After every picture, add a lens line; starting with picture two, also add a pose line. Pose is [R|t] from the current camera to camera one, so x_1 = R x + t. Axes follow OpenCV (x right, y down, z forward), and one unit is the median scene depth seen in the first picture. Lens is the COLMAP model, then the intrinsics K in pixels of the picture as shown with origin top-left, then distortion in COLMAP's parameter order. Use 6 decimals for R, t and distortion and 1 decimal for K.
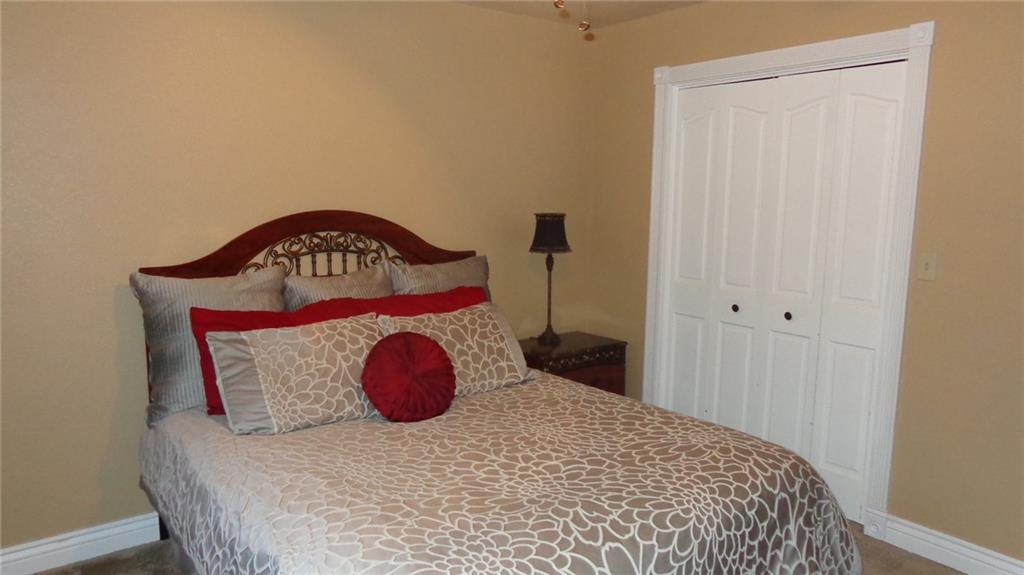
lens RADIAL K [[722.8, 0, 509.6], [0, 722.8, 286.7], [0, 0, 1]] dist [-0.004274, 0.007788]
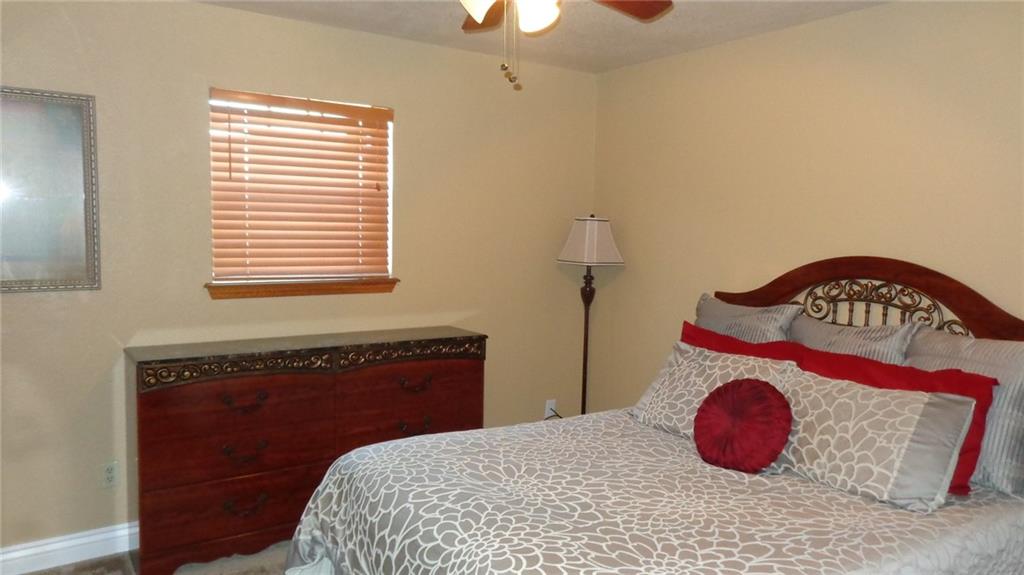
lens RADIAL K [[722.8, 0, 511.4], [0, 722.8, 288.2], [0, 0, 1]] dist [-0.004274, 0.007788]
pose [[-0.049346, 0.078602, -0.995684, 0.745020], [-0.160837, 0.983263, 0.085593, -0.078046], [0.985747, 0.164366, -0.035878, 0.648707]]
